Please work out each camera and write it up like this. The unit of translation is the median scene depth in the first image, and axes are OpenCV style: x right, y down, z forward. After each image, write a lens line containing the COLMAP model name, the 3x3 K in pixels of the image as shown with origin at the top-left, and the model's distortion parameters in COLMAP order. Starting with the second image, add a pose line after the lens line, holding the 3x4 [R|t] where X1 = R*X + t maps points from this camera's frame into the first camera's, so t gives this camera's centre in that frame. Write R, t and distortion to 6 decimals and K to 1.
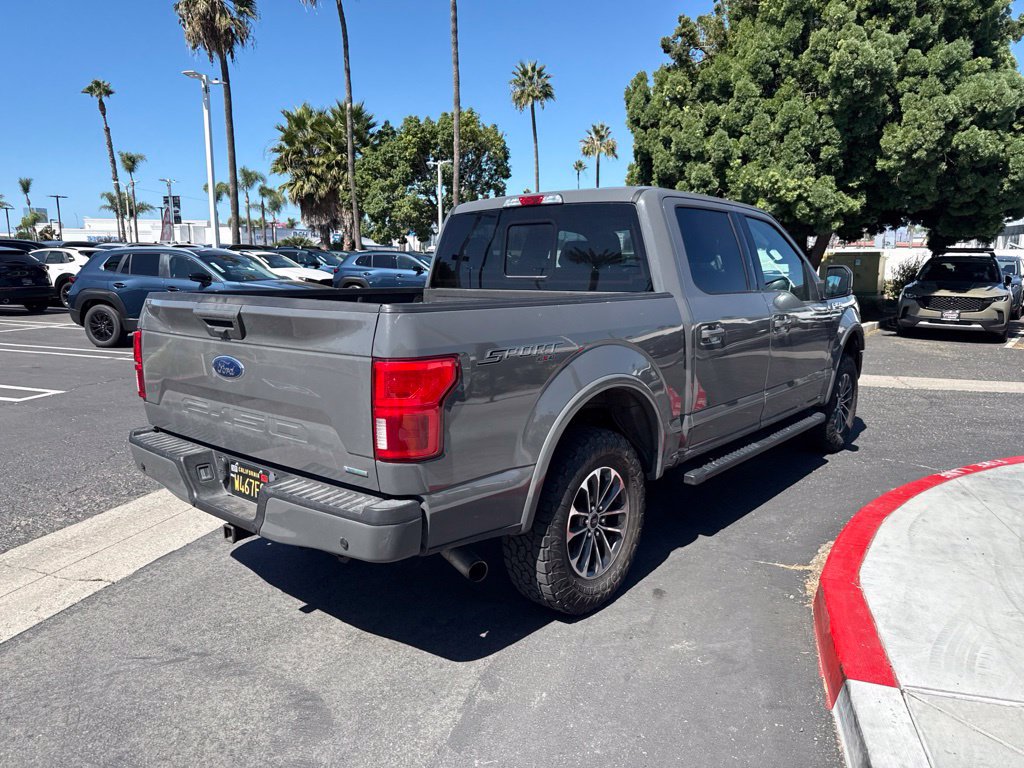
lens RADIAL K [[721.9, 0, 509.7], [0, 721.9, 382.8], [0, 0, 1]] dist [0.038797, -0.049348]
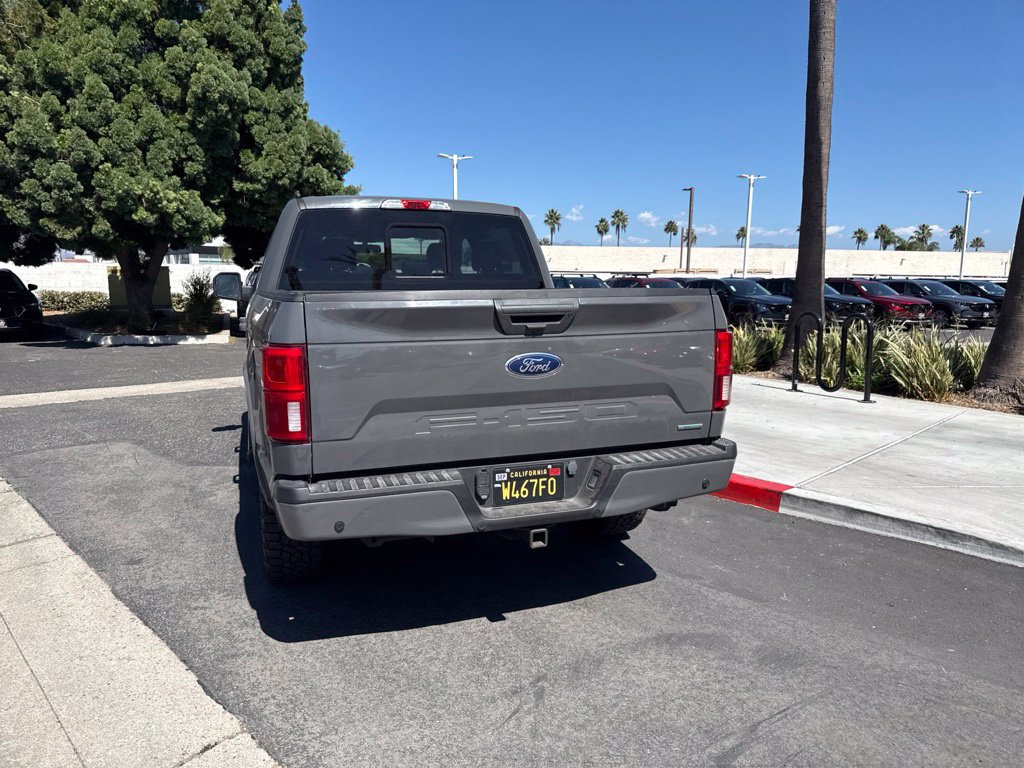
lens RADIAL K [[721.9, 0, 503.0], [0, 721.9, 385.0], [0, 0, 1]] dist [0.038797, -0.049348]
pose [[0.509576, -0.126075, 0.851139, -0.268604], [0.143243, 0.987833, 0.060564, -0.012435], [-0.848419, 0.091057, 0.521435, 0.119926]]
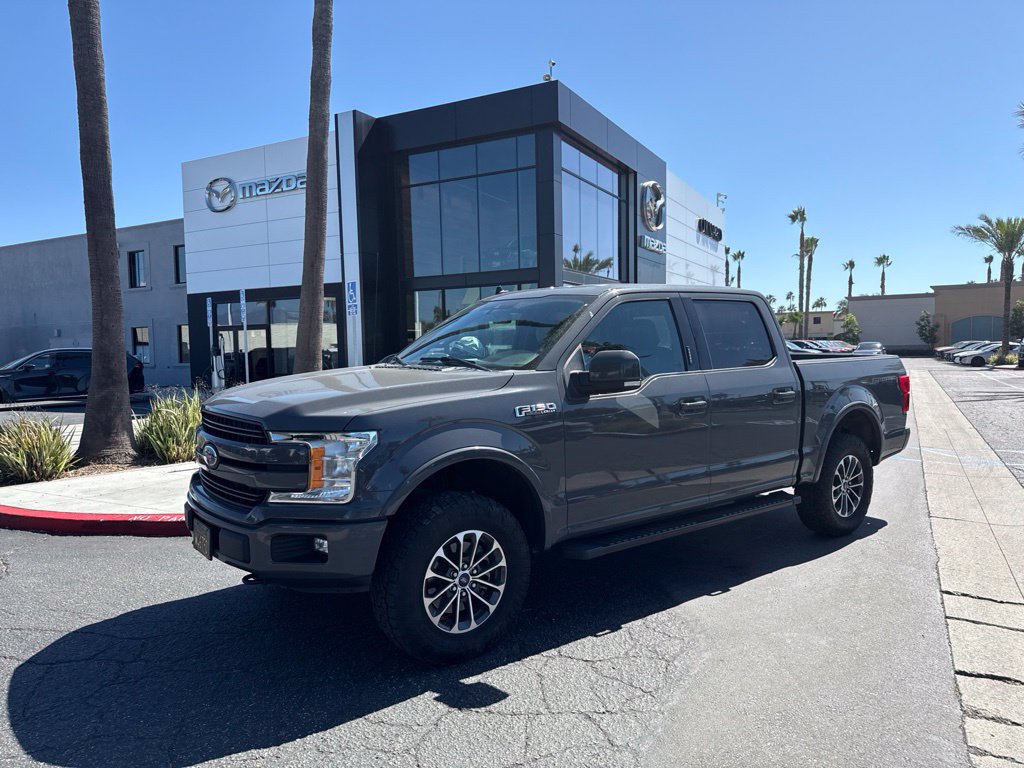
lens RADIAL K [[721.9, 0, 513.9], [0, 721.9, 389.3], [0, 0, 1]] dist [0.038797, -0.049348]
pose [[-0.978593, -0.003721, 0.205772, 0.027769], [0.042859, 0.974231, 0.221444, -0.133866], [-0.201293, 0.225522, -0.953216, 0.806219]]
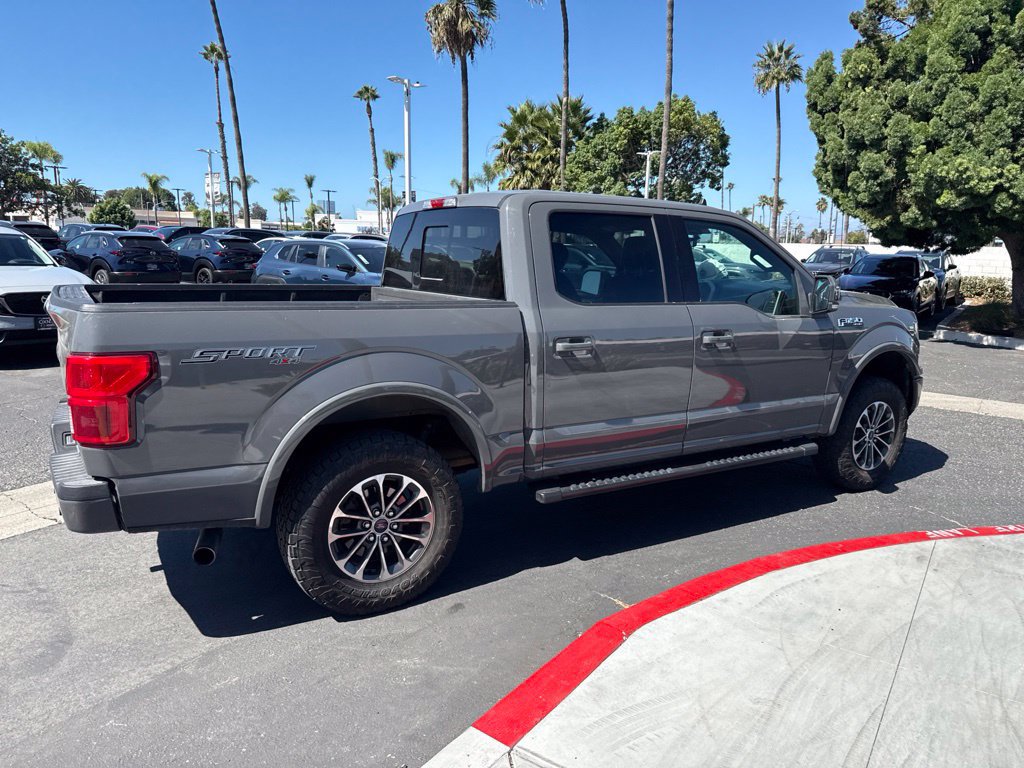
lens RADIAL K [[721.9, 0, 508.8], [0, 721.9, 383.9], [0, 0, 1]] dist [0.038797, -0.049348]
pose [[0.947169, 0.075435, -0.311739, 0.147295], [-0.071302, 0.997150, 0.024651, -0.011030], [0.312710, -0.001121, 0.949848, 0.024534]]
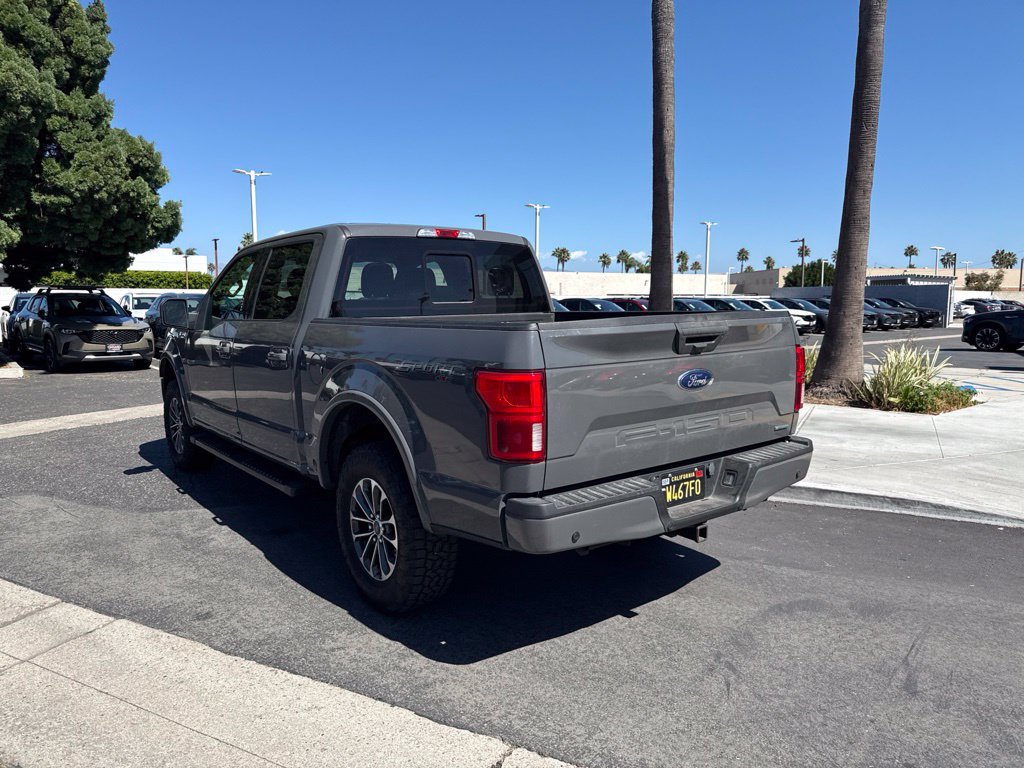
lens RADIAL K [[721.9, 0, 503.4], [0, 721.9, 376.0], [0, 0, 1]] dist [0.038797, -0.049348]
pose [[0.217035, -0.108284, 0.970139, -0.331711], [0.169664, 0.982887, 0.071751, -0.033616], [-0.961306, 0.149026, 0.231693, 0.226178]]
